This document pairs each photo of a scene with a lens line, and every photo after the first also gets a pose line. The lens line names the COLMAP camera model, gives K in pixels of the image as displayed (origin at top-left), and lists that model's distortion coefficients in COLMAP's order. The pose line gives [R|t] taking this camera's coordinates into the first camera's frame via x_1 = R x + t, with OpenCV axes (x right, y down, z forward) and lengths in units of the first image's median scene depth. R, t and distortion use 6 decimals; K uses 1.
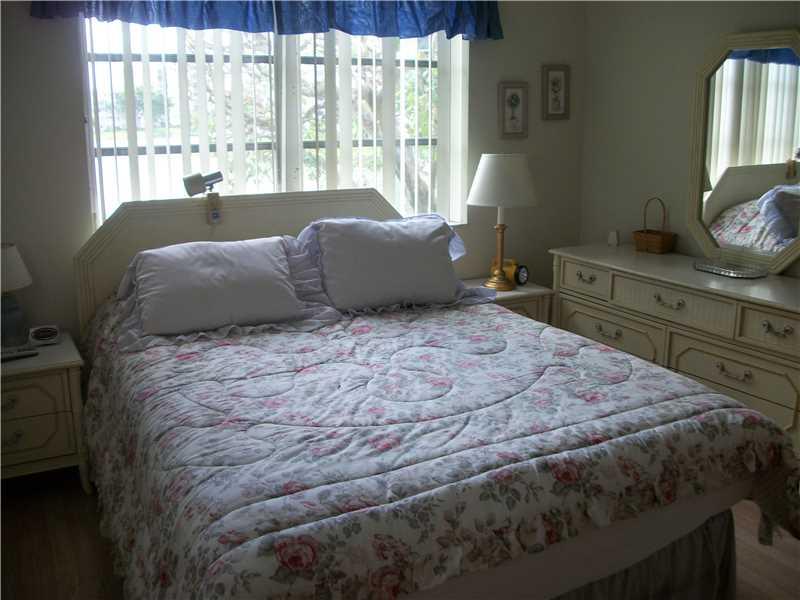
lens RADIAL K [[760.3, 0, 402.6], [0, 760.3, 297.3], [0, 0, 1]] dist [-0.094816, 0.007060]
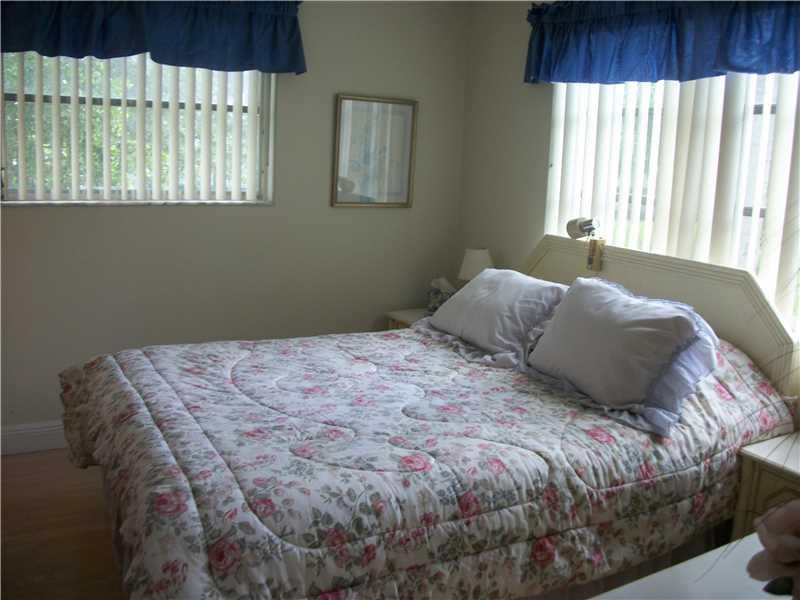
lens RADIAL K [[760.3, 0, 402.6], [0, 760.3, 297.3], [0, 0, 1]] dist [-0.094816, 0.007060]
pose [[0.011296, 0.187392, -0.982220, 1.206962], [-0.276965, 0.944437, 0.176998, -0.270601], [0.960814, 0.270041, 0.062569, 1.087399]]
